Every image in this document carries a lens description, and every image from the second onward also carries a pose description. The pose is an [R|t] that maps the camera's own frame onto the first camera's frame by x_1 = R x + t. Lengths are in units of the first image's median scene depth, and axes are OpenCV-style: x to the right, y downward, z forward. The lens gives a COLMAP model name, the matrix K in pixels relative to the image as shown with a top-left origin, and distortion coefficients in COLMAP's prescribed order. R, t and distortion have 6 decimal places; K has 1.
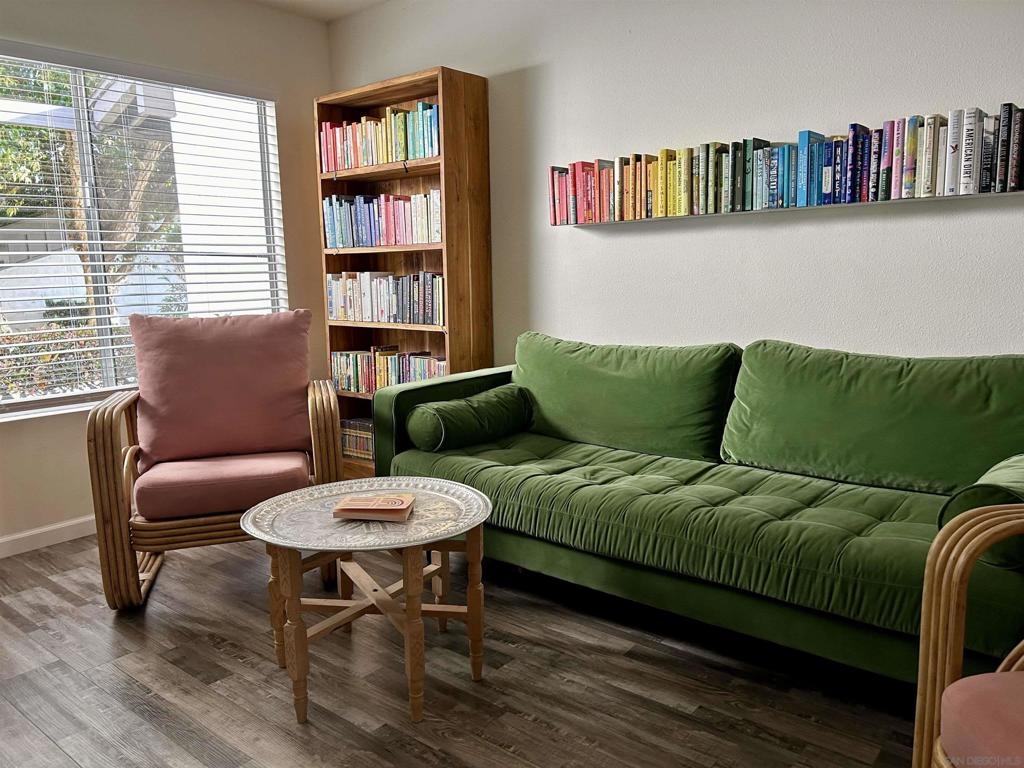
lens RADIAL K [[770.9, 0, 512.0], [0, 770.9, 384.0], [0, 0, 1]] dist [0.004867, 0.002331]
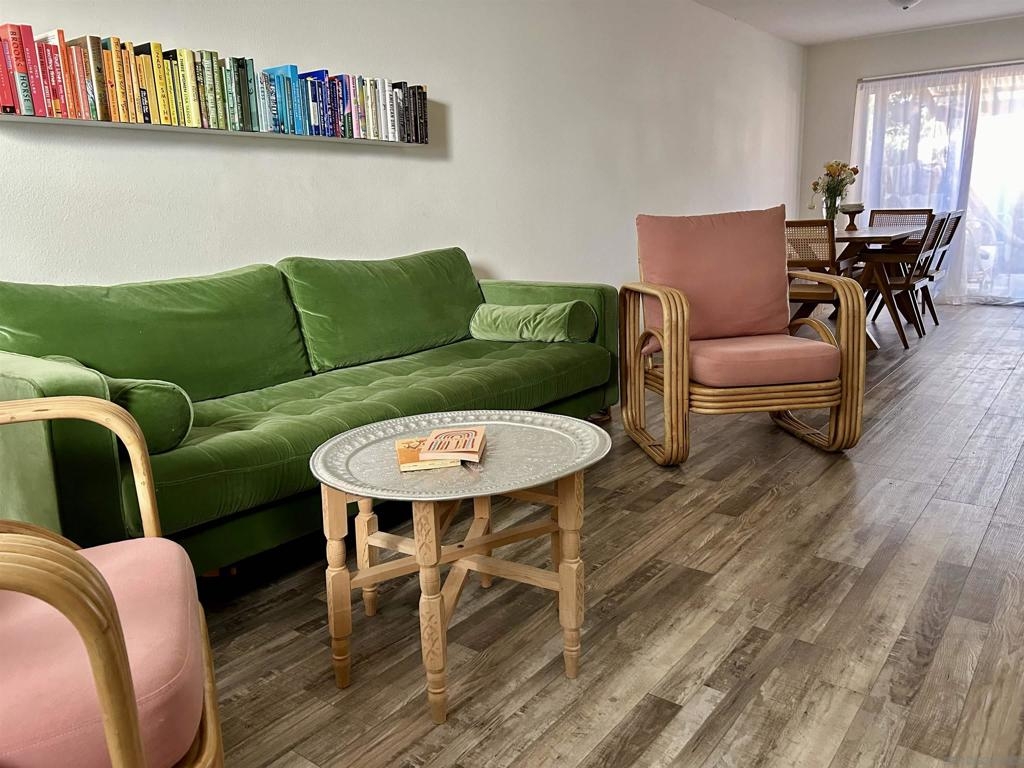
lens RADIAL K [[770.9, 0, 512.0], [0, 770.9, 384.0], [0, 0, 1]] dist [0.004867, 0.002331]
pose [[-0.028170, -0.178803, 0.983482, -0.738862], [0.188579, 0.965255, 0.180891, -0.023953], [-0.981654, 0.190560, 0.006528, 0.707718]]
